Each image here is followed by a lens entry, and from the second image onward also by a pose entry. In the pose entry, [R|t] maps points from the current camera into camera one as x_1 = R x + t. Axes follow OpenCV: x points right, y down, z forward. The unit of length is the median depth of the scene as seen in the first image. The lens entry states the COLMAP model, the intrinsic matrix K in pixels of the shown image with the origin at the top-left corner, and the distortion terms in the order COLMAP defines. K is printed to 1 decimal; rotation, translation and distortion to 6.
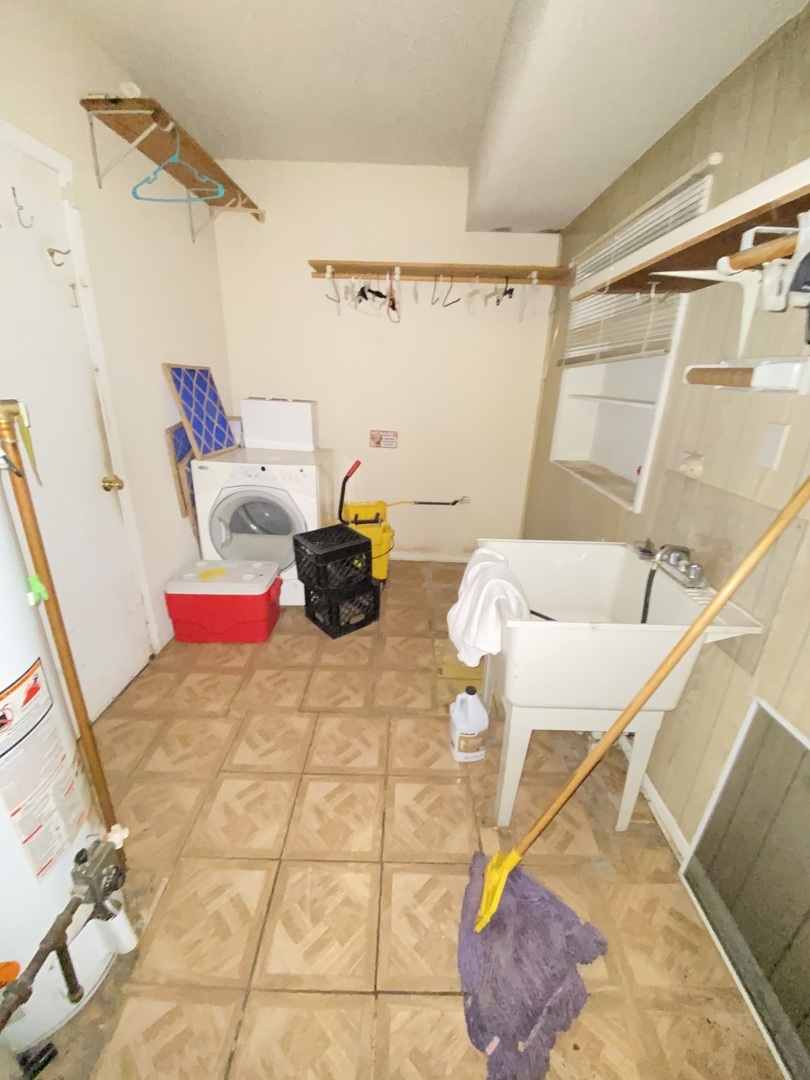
lens RADIAL K [[436.6, 0, 405.0], [0, 436.6, 540.0], [0, 0, 1]] dist [0.027158, -0.023766]
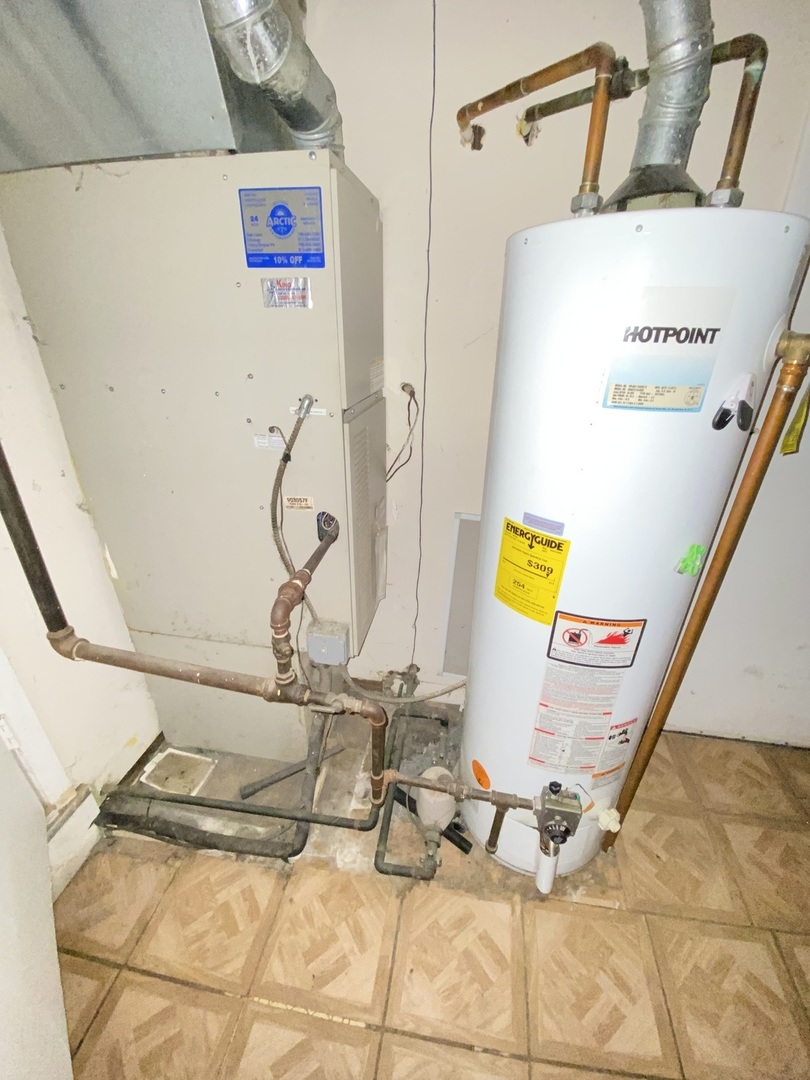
lens RADIAL K [[436.6, 0, 405.0], [0, 436.6, 540.0], [0, 0, 1]] dist [0.027158, -0.023766]
pose [[-0.154333, 0.412420, -0.897826, 0.014517], [-0.361763, 0.822020, 0.439784, -0.090704], [0.919407, 0.392674, 0.022333, 0.408476]]
